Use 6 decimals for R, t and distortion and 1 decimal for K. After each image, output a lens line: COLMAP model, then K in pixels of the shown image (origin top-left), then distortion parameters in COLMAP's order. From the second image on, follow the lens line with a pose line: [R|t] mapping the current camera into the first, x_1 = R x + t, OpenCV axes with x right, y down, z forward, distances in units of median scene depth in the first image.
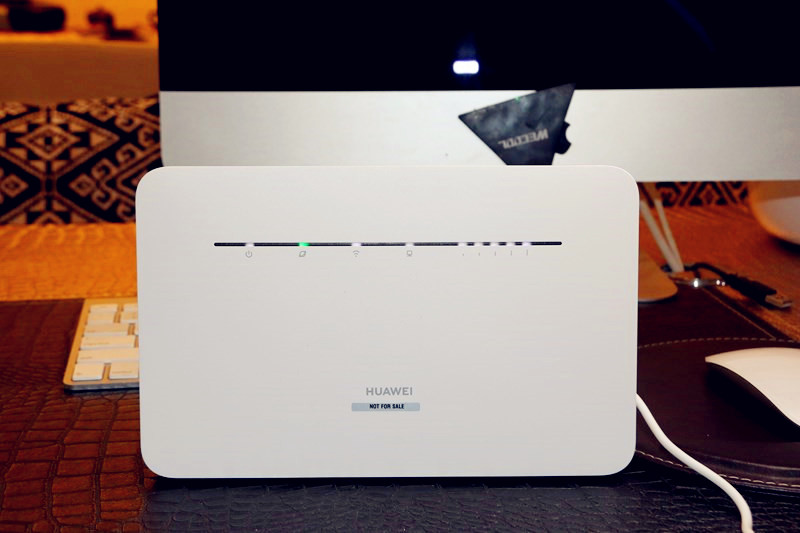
lens RADIAL K [[1256.5, 0, 400.0], [0, 1256.5, 266.5], [0, 0, 1]] dist [0.175430, 0.047039]
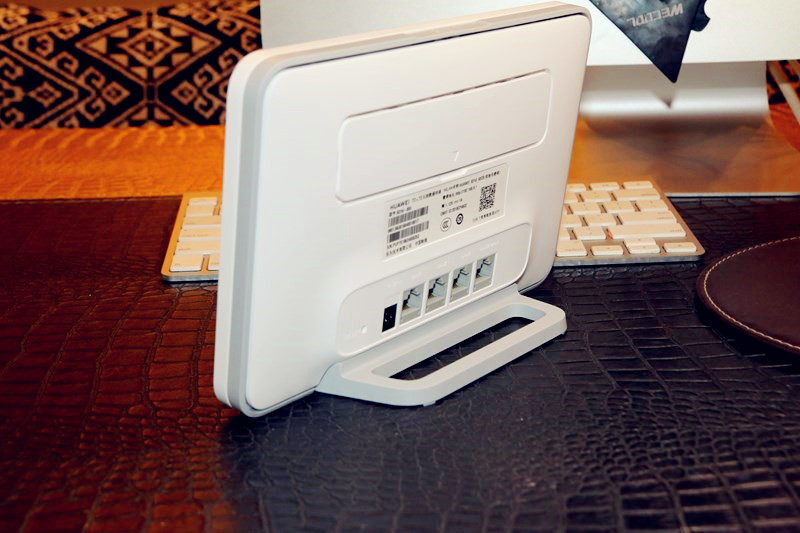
lens RADIAL K [[1295.7, 0, 400.0], [0, 1295.7, 266.5], [0, 0, 1]] dist [0.163872, 0.203085]
pose [[0.996236, 0.003001, -0.086630, -0.001592], [0.001159, 0.998850, 0.047925, 0.024274], [0.086674, -0.047845, 0.995087, 0.029565]]
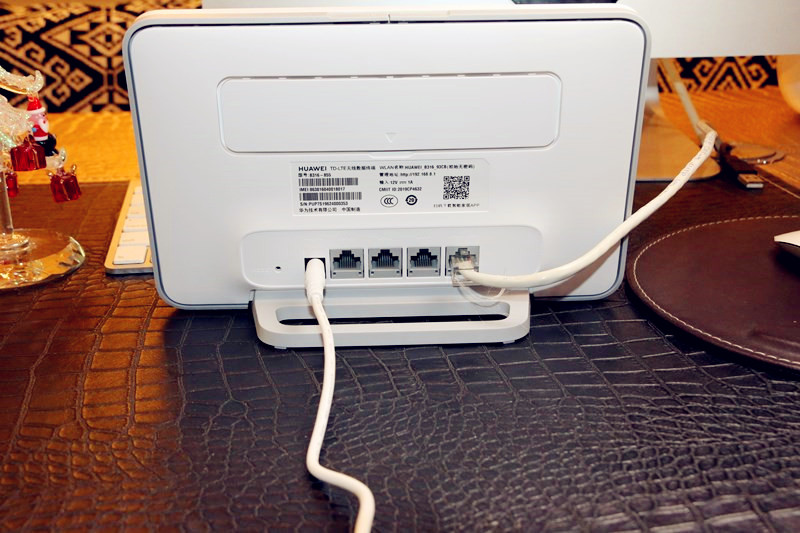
lens RADIAL K [[1010.9, 0, 400.0], [0, 1010.9, 266.5], [0, 0, 1]] dist [-0.107295, 0.693938]
pose [[0.999879, -0.005128, -0.014680, -0.017867], [0.006646, 0.994420, 0.105282, 0.007658], [0.014058, -0.105367, 0.994334, 0.149908]]
